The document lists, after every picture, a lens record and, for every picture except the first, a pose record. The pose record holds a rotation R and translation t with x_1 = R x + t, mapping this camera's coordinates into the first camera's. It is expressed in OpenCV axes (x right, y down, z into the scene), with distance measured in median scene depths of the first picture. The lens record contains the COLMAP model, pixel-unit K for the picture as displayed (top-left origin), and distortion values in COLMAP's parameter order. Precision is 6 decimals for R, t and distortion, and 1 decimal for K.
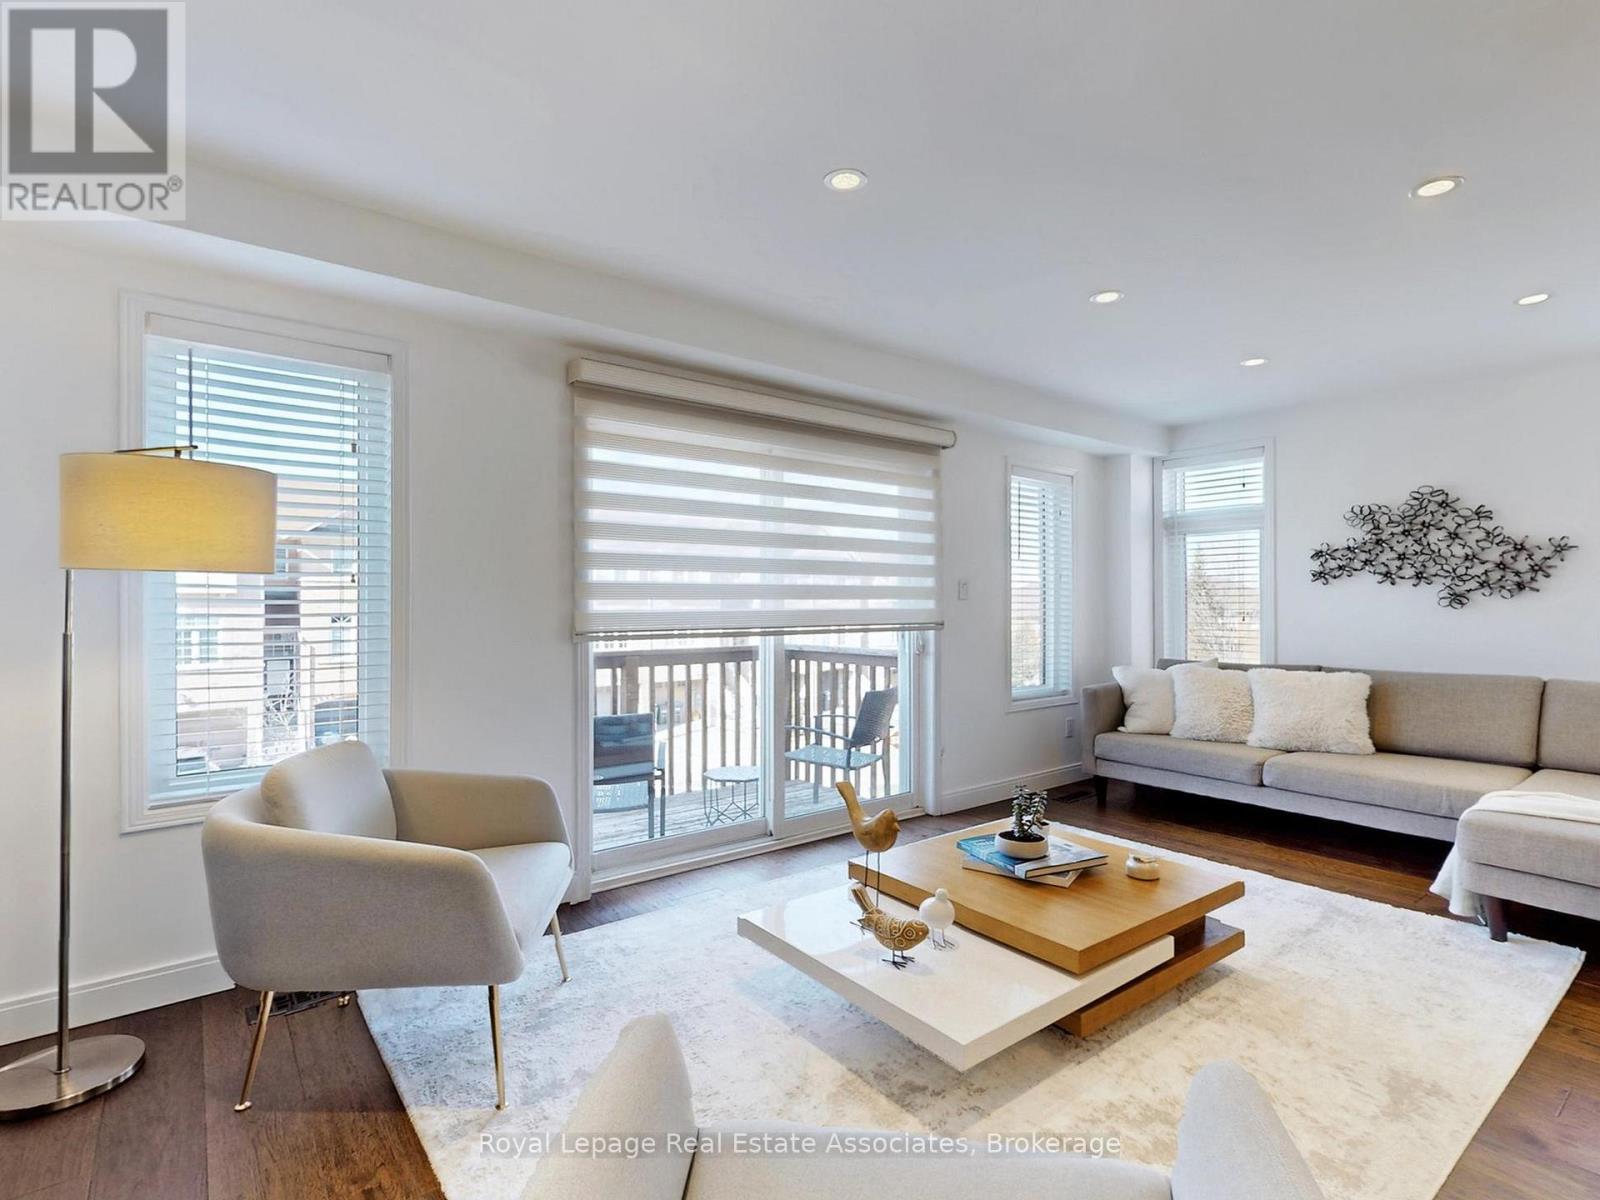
lens RADIAL K [[785.3, 0, 800.0], [0, 785.3, 600.0], [0, 0, 1]] dist [0.021564, -0.000158]
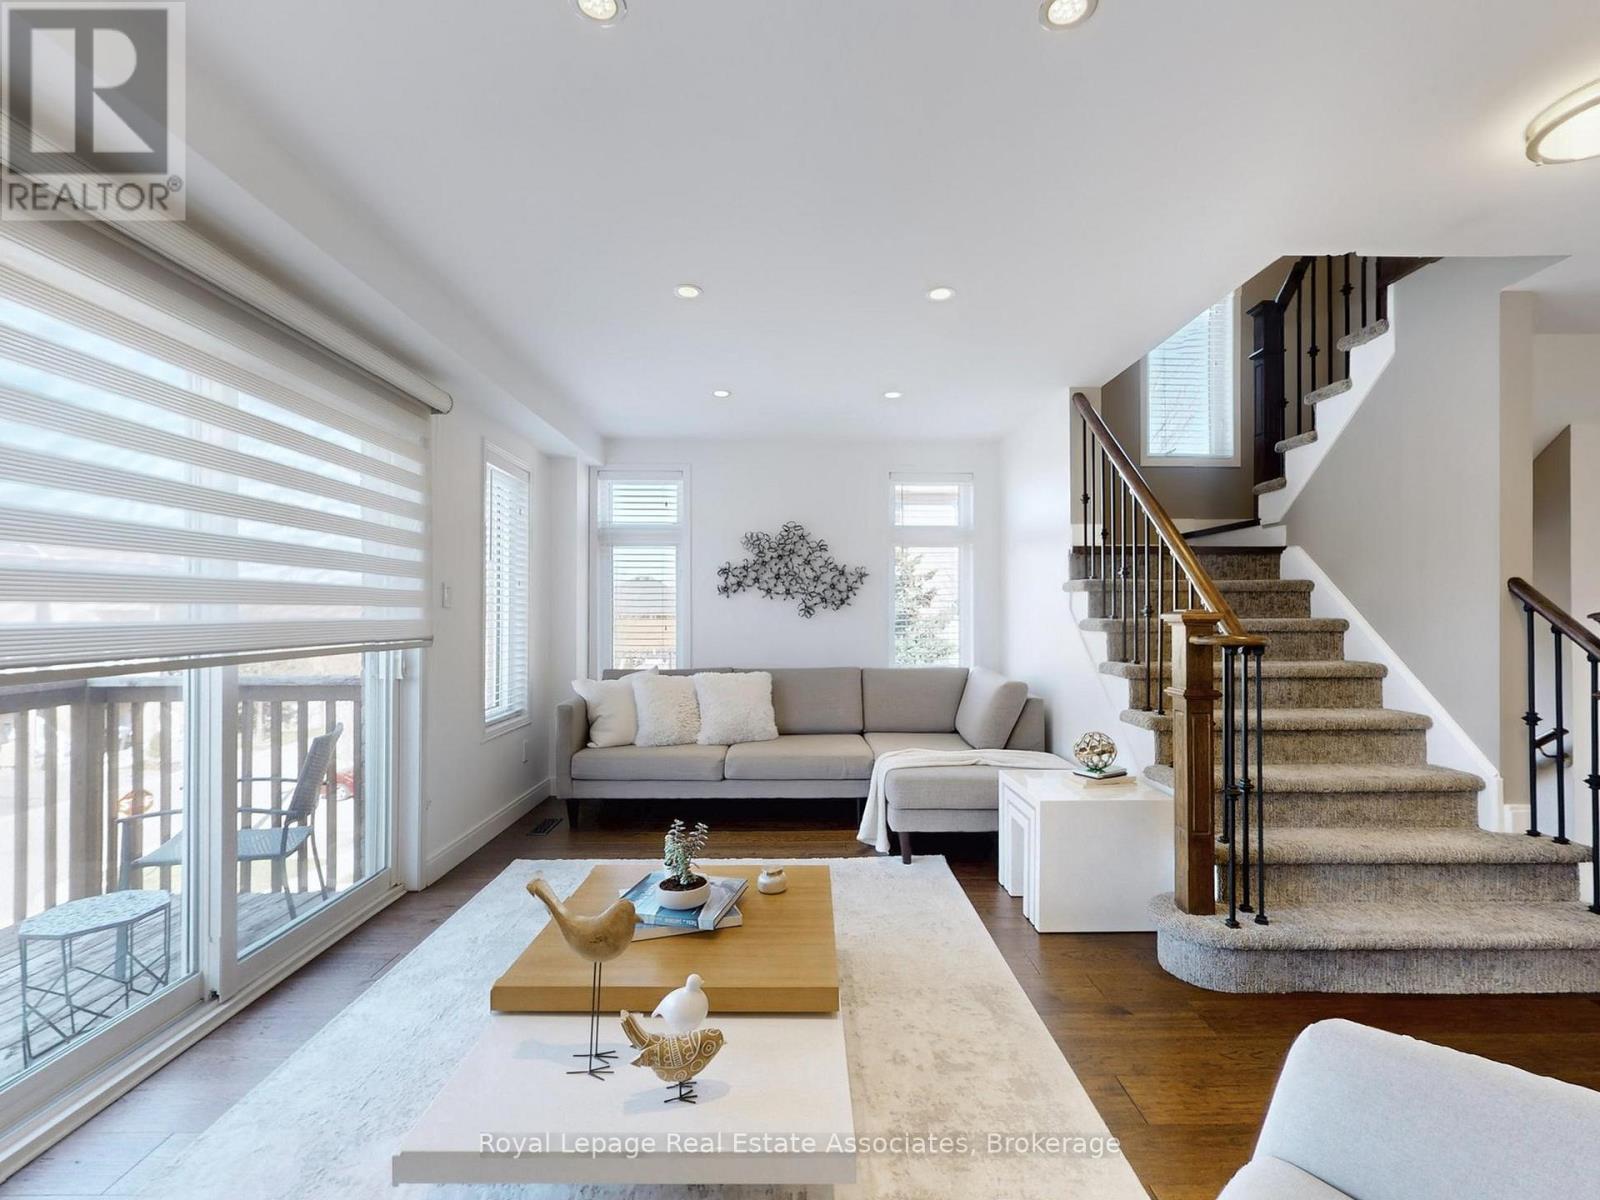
lens RADIAL K [[783.8, 0, 802.0], [0, 783.8, 606.4], [0, 0, 1]] dist [0.000107, -0.000278]
pose [[0.611504, 0.009877, 0.791179, -0.199512], [-0.004790, 0.999950, -0.008781, 0.003234], [-0.791227, 0.001580, 0.611521, 0.233330]]
